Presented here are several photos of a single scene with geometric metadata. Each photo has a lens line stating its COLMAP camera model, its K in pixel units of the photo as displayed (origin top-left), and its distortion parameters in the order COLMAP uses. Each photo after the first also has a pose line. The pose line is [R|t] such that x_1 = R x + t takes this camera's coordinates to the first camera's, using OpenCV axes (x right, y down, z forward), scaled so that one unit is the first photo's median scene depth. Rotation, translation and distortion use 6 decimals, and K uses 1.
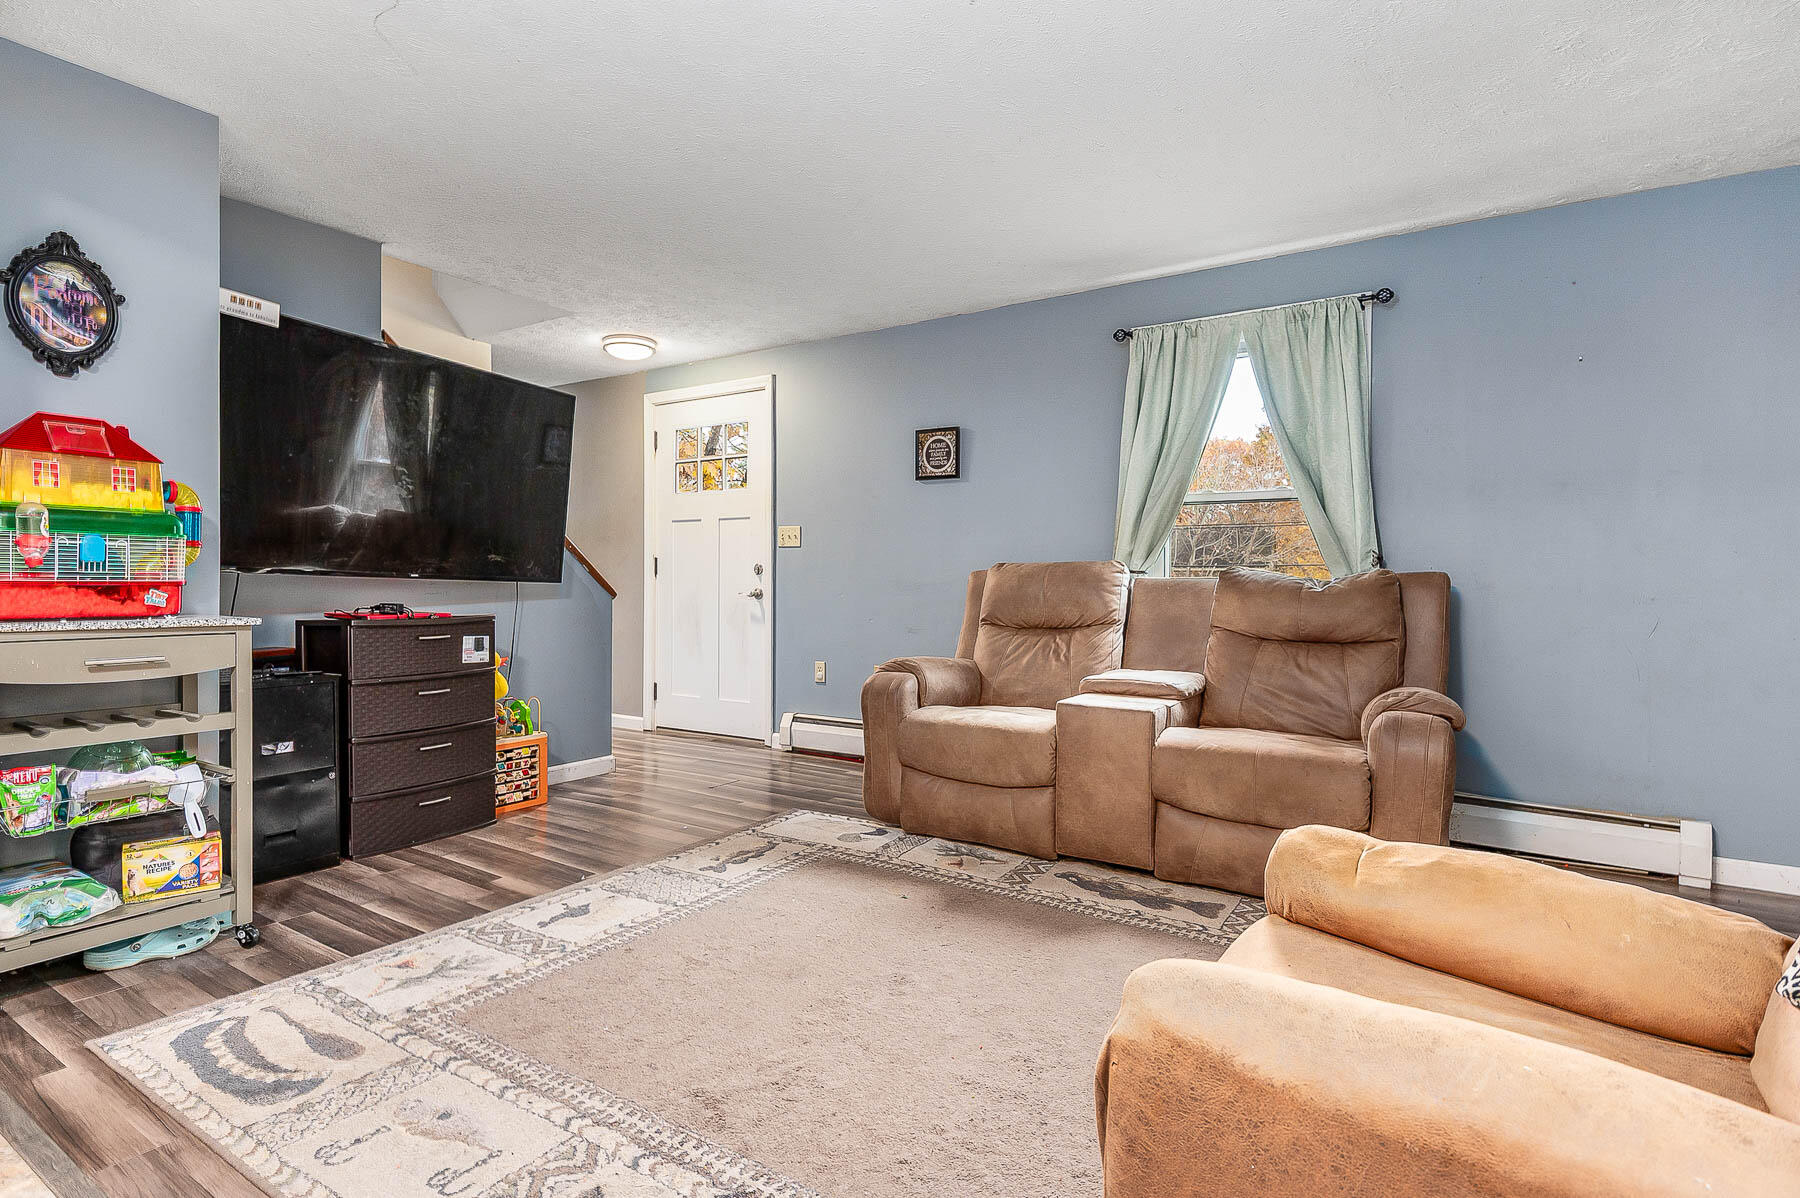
lens RADIAL K [[894.9, 0, 882.9], [0, 894.9, 607.4], [0, 0, 1]] dist [0.009497, -0.007677]
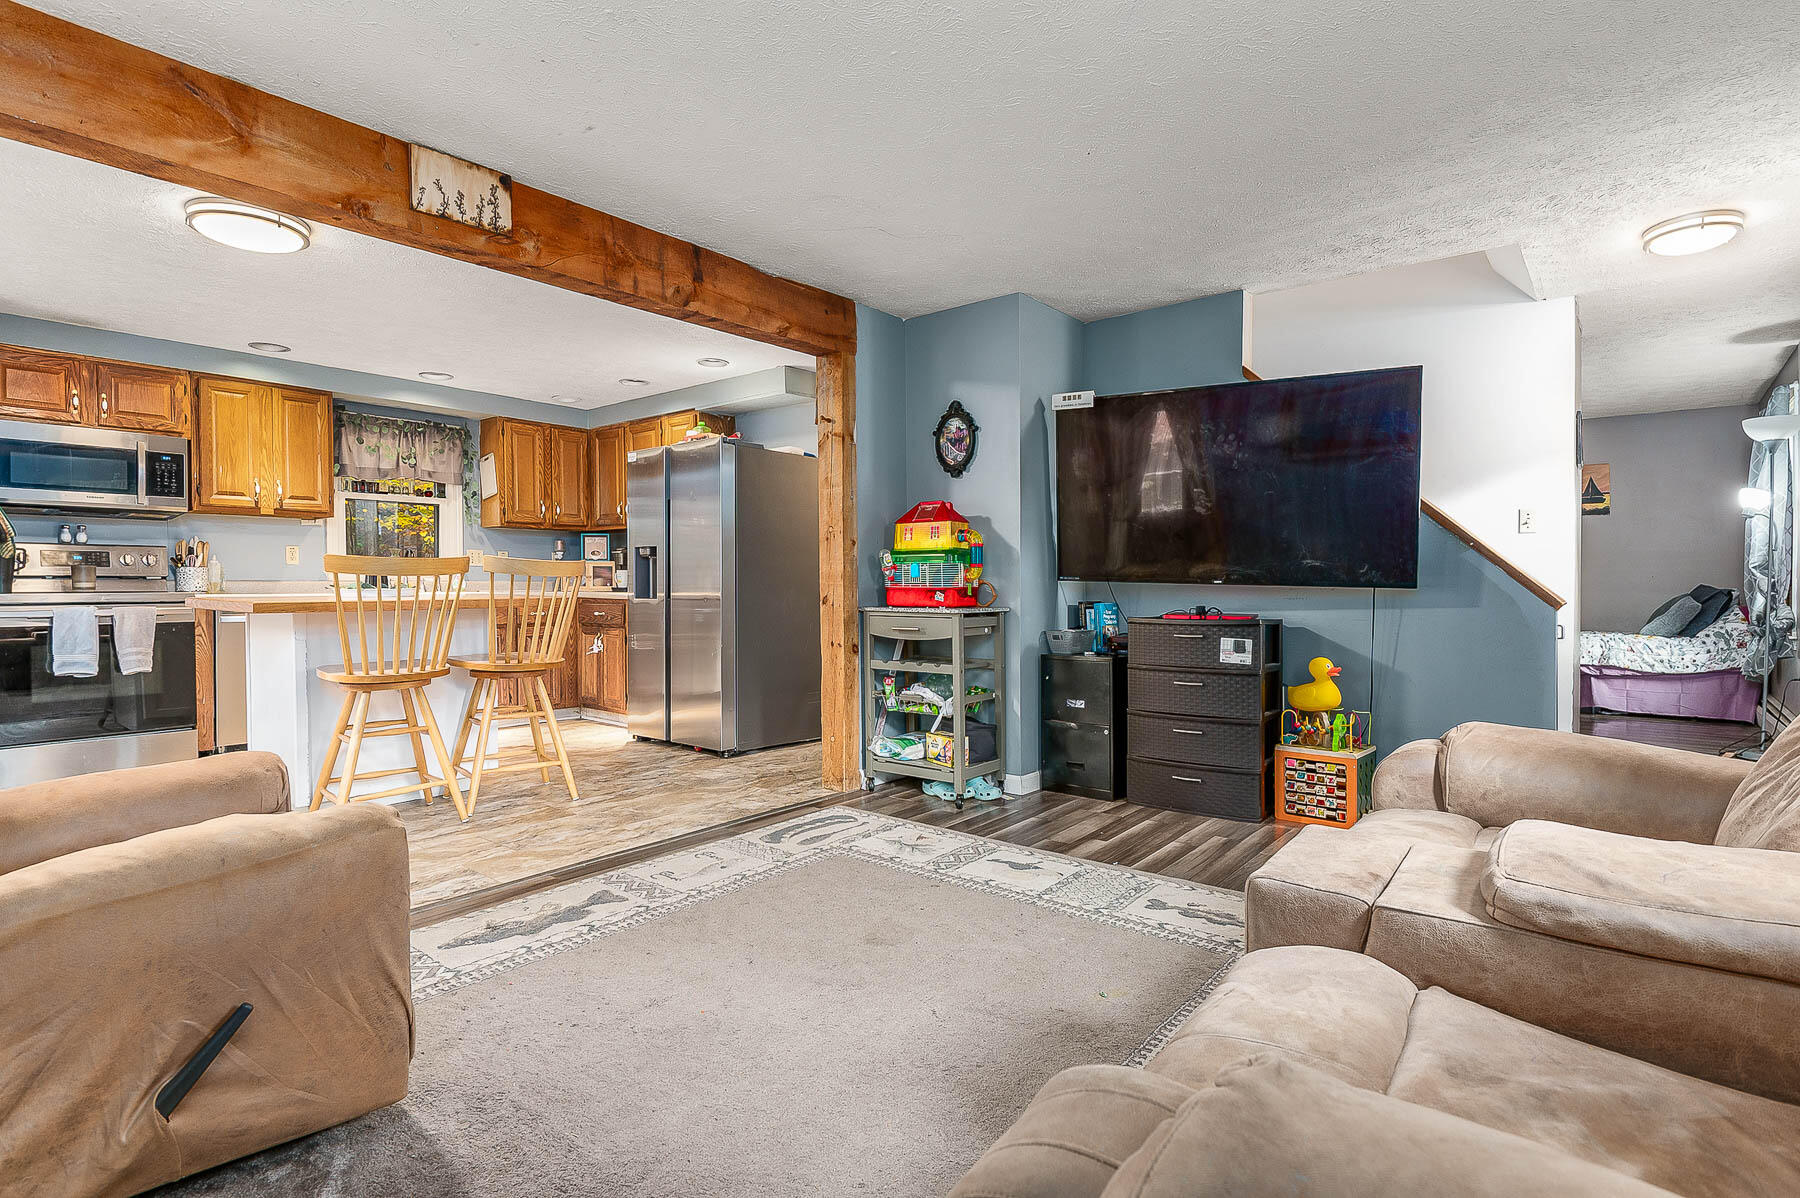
lens RADIAL K [[894.9, 0, 916.7], [0, 894.9, 596.3], [0, 0, 1]] dist [0.009497, -0.007677]
pose [[-0.091264, 0.007747, -0.995797, 0.691558], [-0.027025, 0.999582, 0.010253, -0.019521], [0.995460, 0.027847, -0.091016, 0.789497]]
